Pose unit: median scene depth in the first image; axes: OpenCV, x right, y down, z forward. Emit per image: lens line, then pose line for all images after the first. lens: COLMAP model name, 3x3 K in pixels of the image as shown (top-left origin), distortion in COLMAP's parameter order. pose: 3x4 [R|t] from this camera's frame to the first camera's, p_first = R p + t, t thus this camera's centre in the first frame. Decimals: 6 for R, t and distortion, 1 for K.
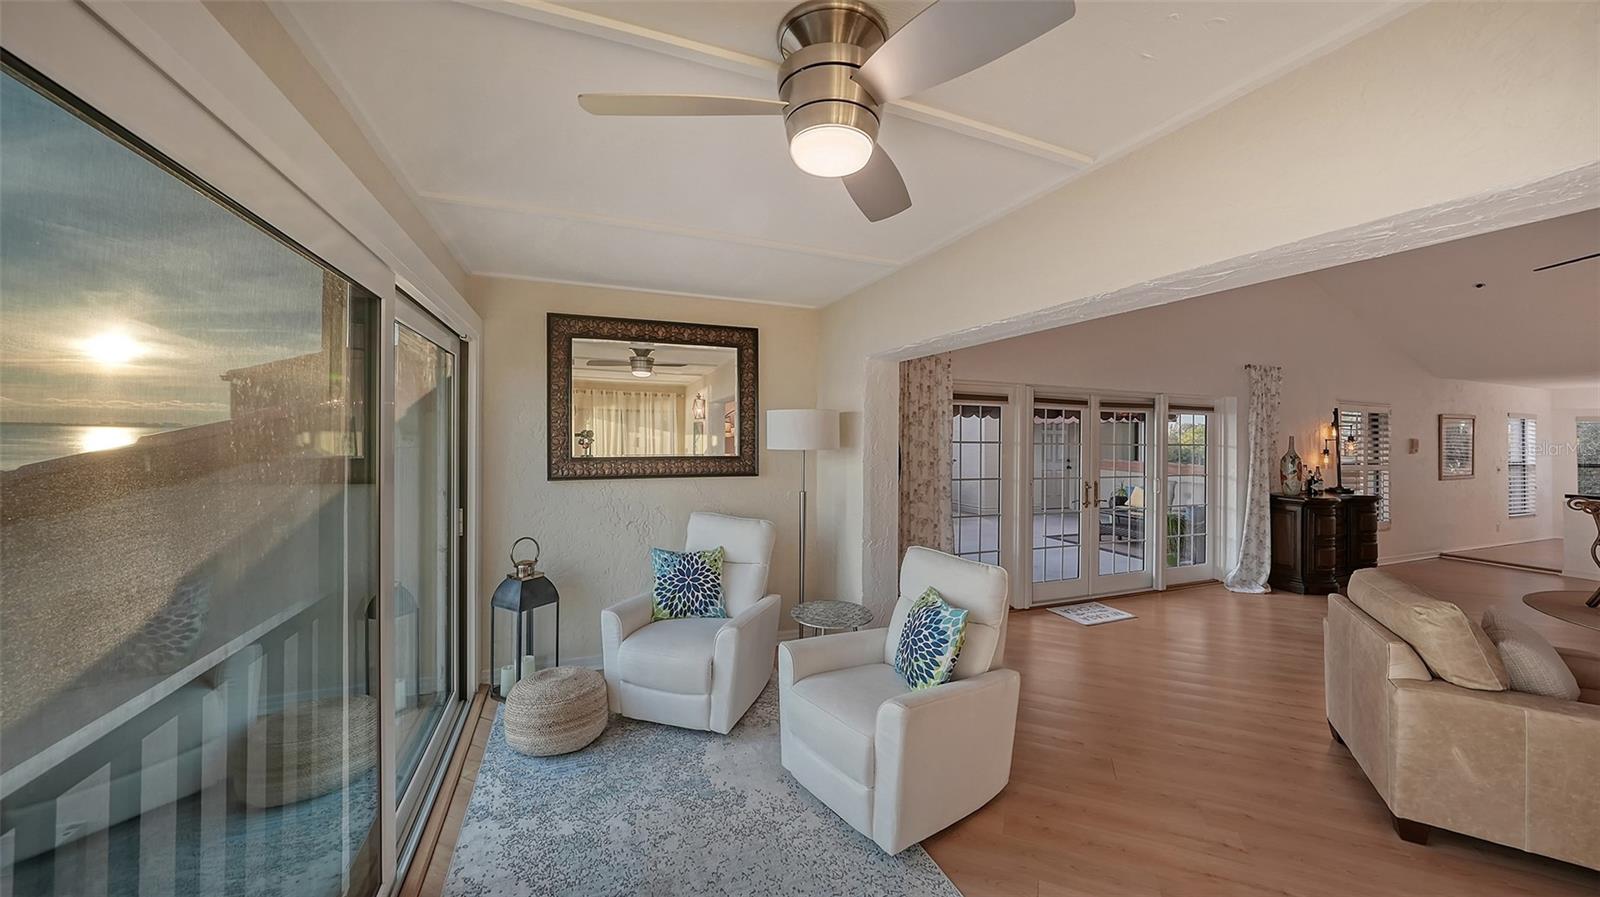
lens RADIAL K [[564.9, 0, 817.7], [0, 564.9, 428.6], [0, 0, 1]] dist [-0.001734, 0.000052]
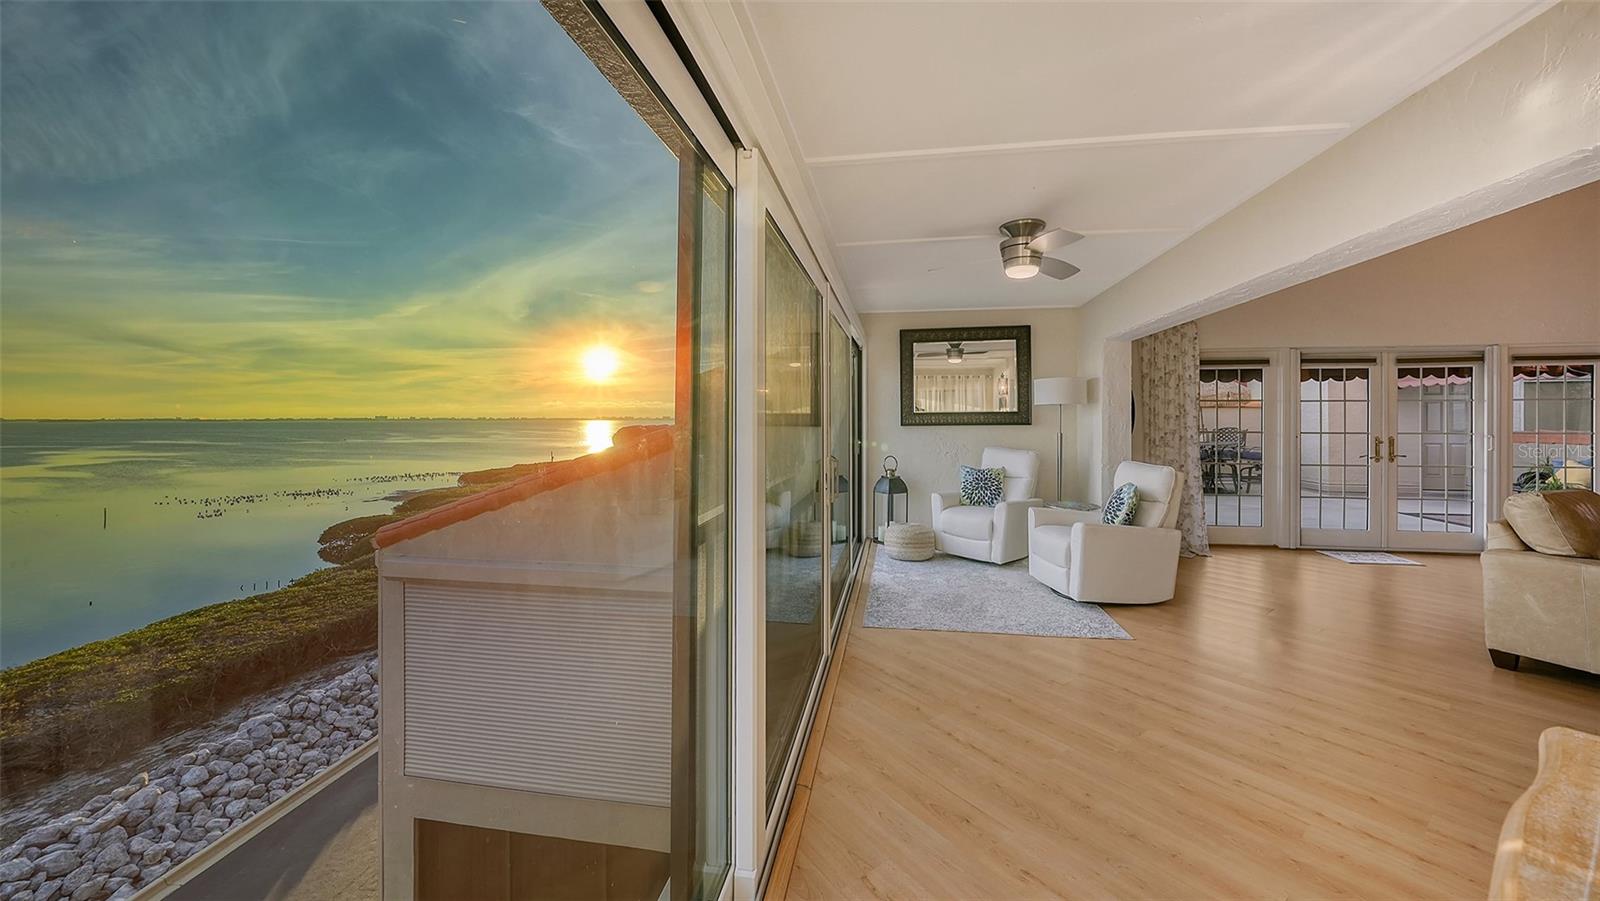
lens RADIAL K [[574.6, 0, 800.0], [0, 574.6, 450.5], [0, 0, 1]] dist [-0.000991, 0.000167]
pose [[0.841712, 0.017334, -0.539648, 0.224484], [0.016579, 0.998183, 0.057921, 0.059571], [0.539672, -0.057700, 0.839896, -0.678480]]
